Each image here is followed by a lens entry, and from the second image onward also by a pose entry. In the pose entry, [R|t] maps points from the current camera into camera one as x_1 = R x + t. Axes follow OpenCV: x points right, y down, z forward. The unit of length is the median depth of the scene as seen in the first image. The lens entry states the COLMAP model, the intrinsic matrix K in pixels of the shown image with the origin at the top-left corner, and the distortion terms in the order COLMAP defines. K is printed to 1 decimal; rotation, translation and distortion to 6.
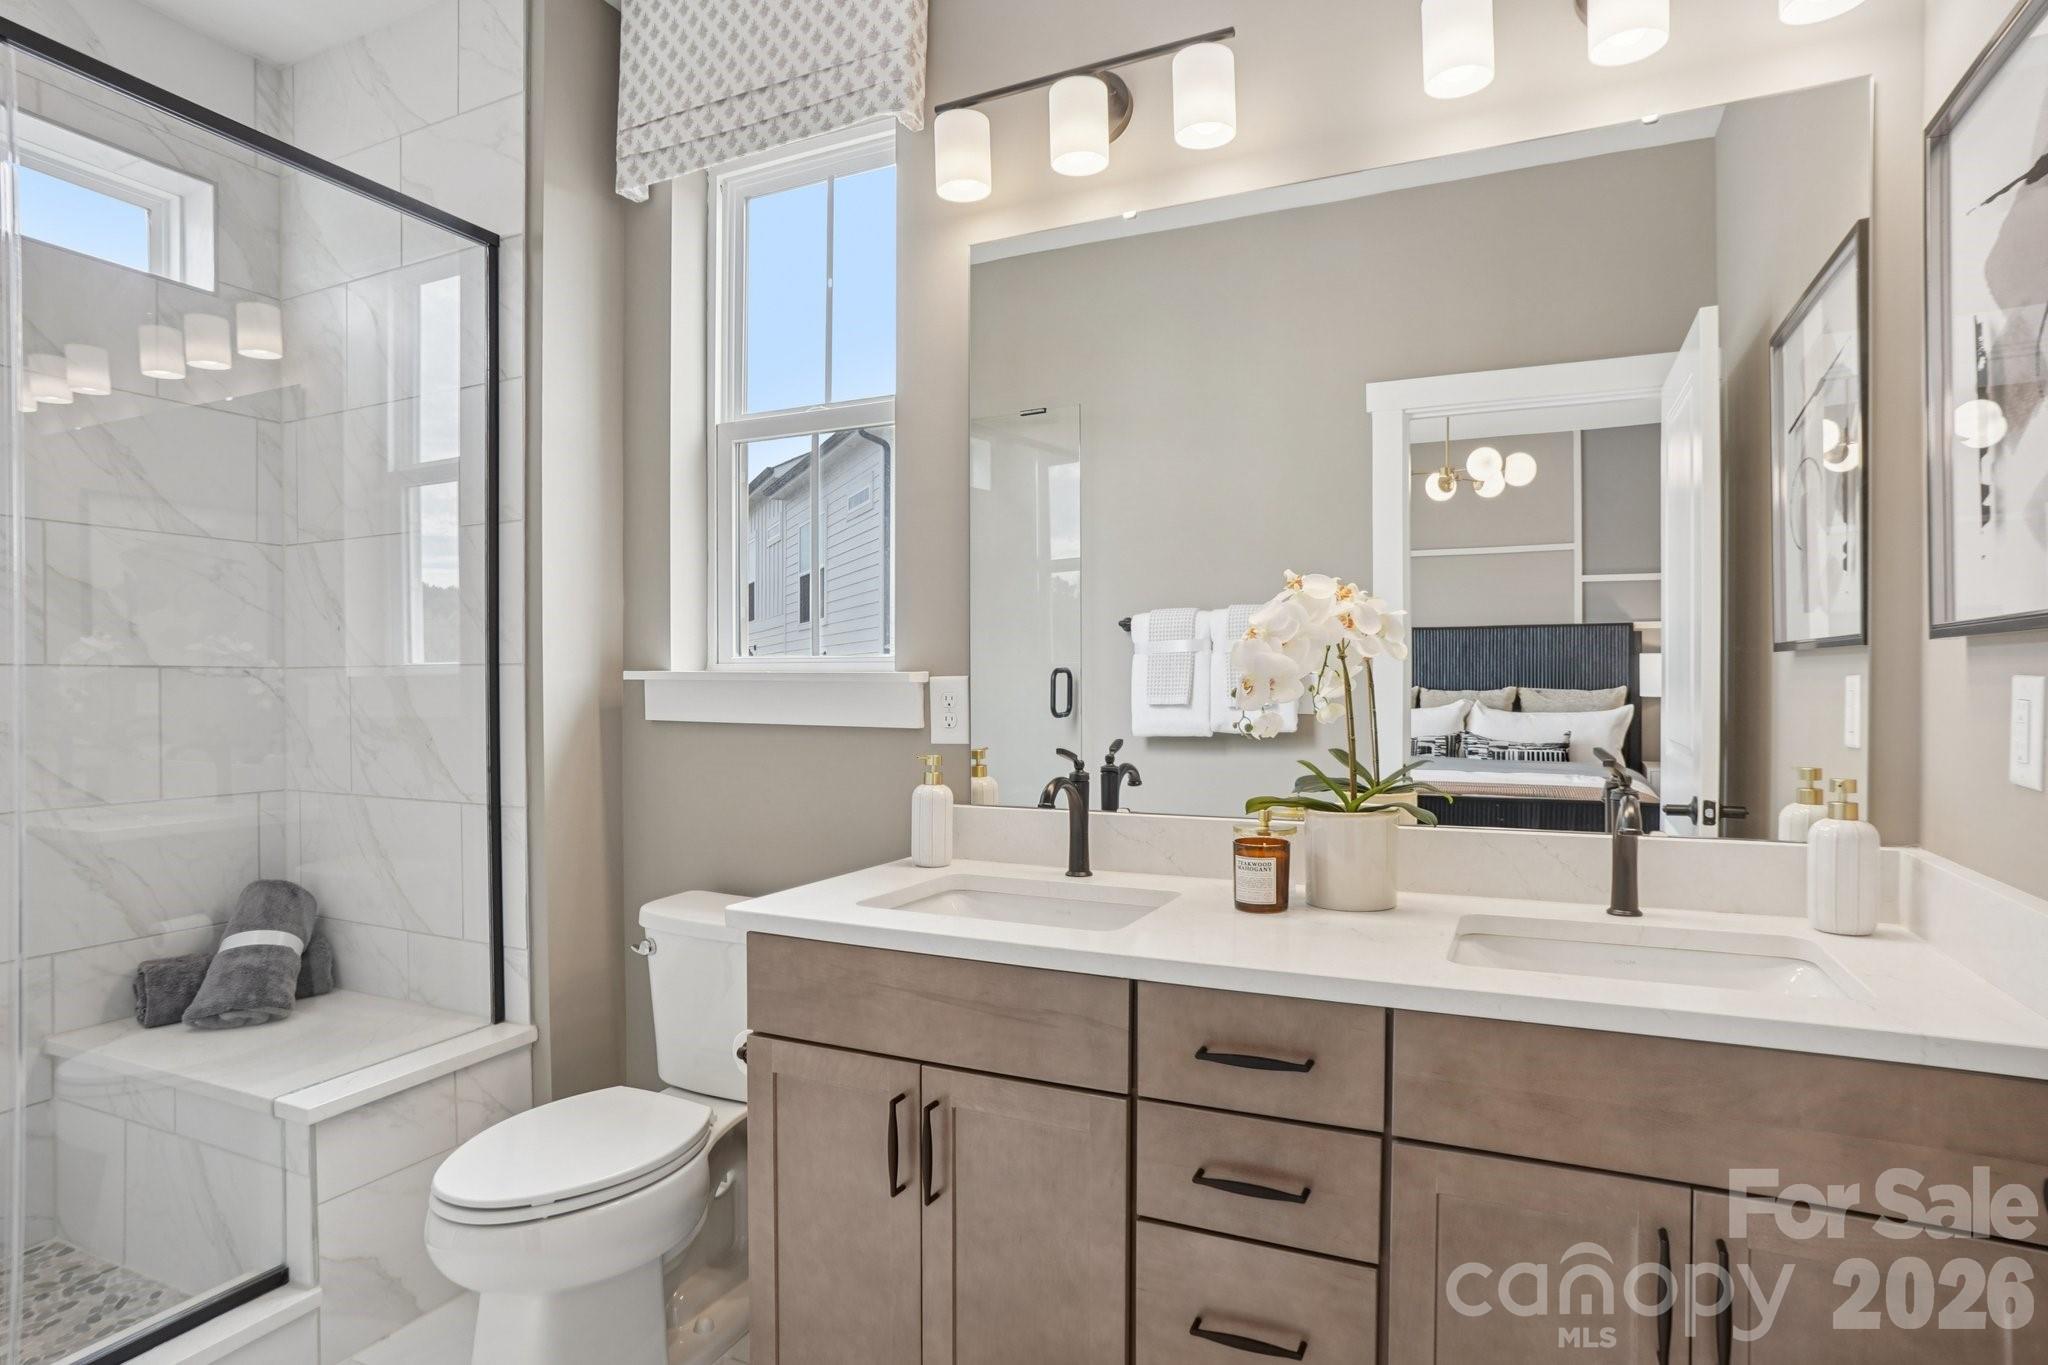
lens RADIAL K [[1093.4, 0, 1024.0], [0, 1093.4, 682.5], [0, 0, 1]] dist [-0.005757, -0.000154]
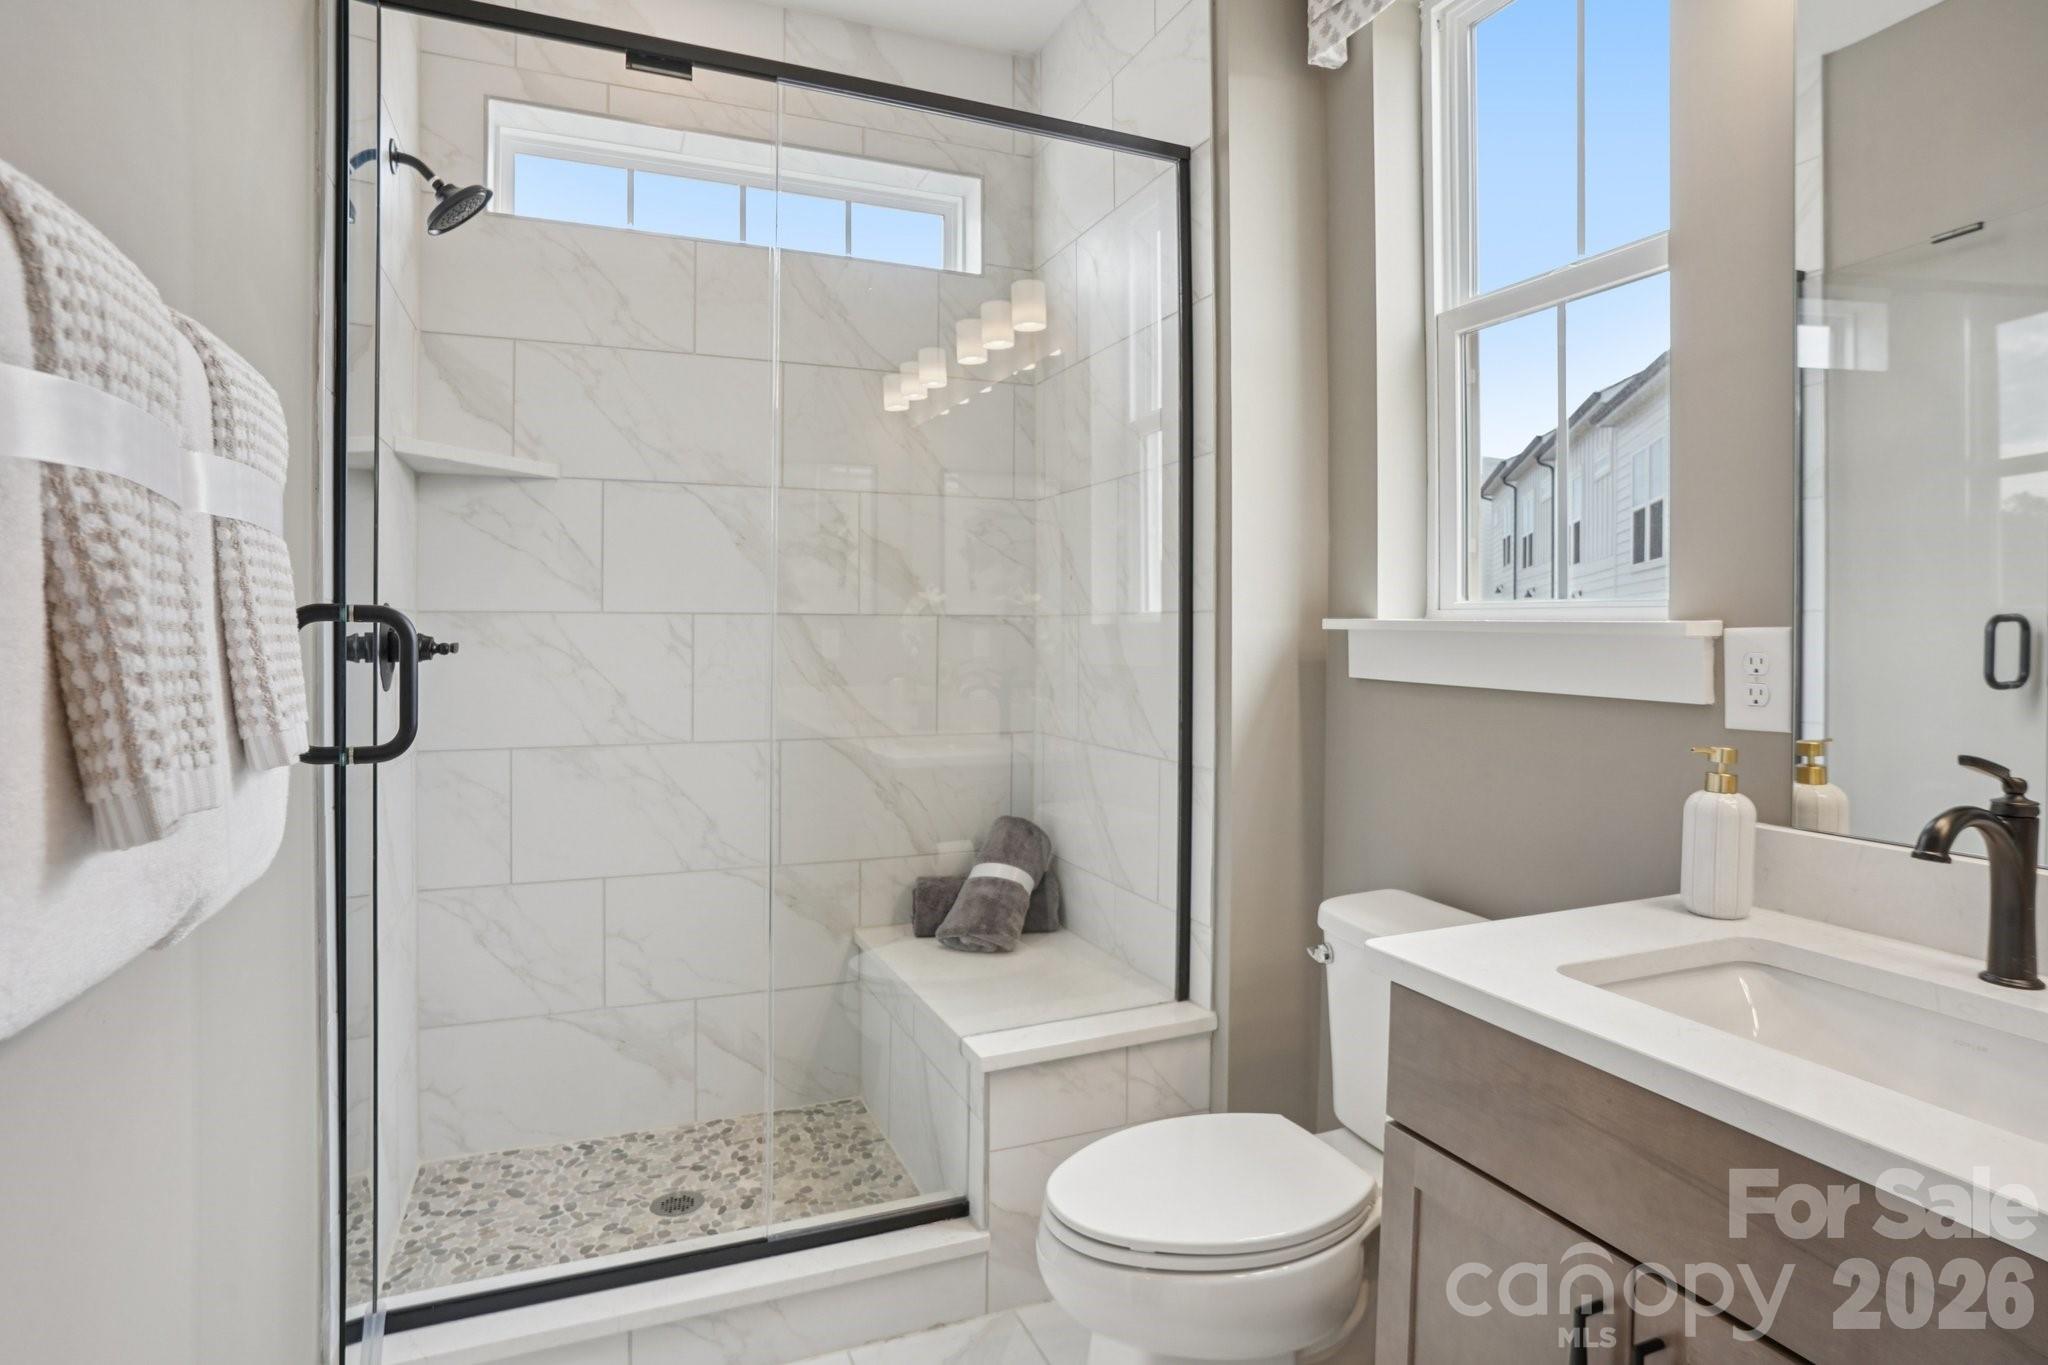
lens RADIAL K [[1107.2, 0, 1026.7], [0, 1107.2, 641.6], [0, 0, 1]] dist [-0.089369, 0.060158]
pose [[0.753265, 0.012680, -0.657595, 0.025188], [-0.005779, 0.999903, 0.012661, -0.002862], [0.657692, -0.005737, 0.753266, 0.216134]]
